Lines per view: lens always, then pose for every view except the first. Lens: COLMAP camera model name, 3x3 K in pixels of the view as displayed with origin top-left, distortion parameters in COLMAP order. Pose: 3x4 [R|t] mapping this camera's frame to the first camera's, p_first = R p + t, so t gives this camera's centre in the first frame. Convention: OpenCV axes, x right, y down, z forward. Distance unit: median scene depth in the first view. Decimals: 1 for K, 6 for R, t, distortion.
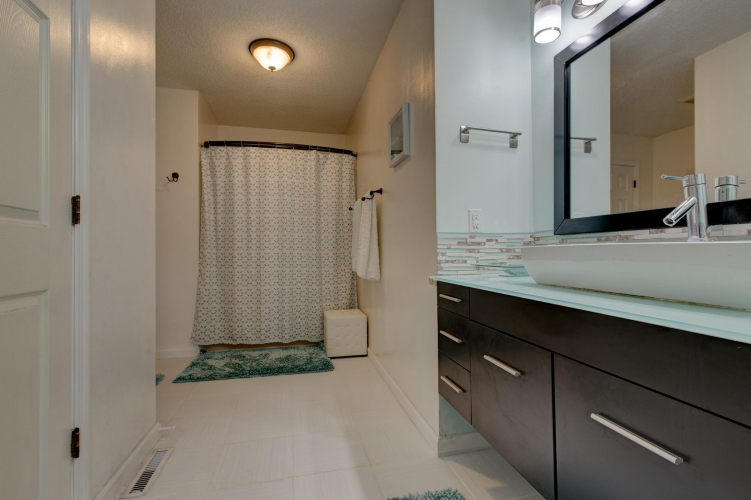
lens RADIAL K [[346.2, 0, 375.4], [0, 346.2, 250.9], [0, 0, 1]] dist [0.000476, -0.001121]
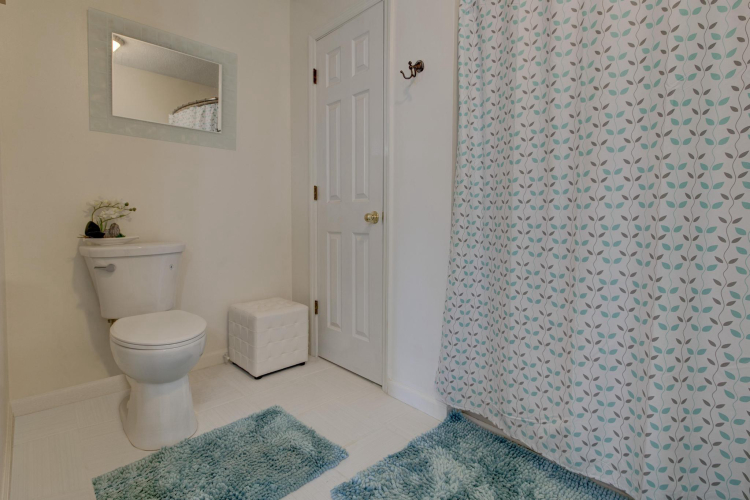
lens RADIAL K [[367.8, 0, 376.4], [0, 367.8, 234.4], [0, 0, 1]] dist [-0.001183, -0.000138]
pose [[0.517434, 0.049363, -0.854298, -0.120691], [-0.005563, 0.998508, 0.054326, 0.005284], [0.855705, -0.023358, 0.516937, 0.637598]]
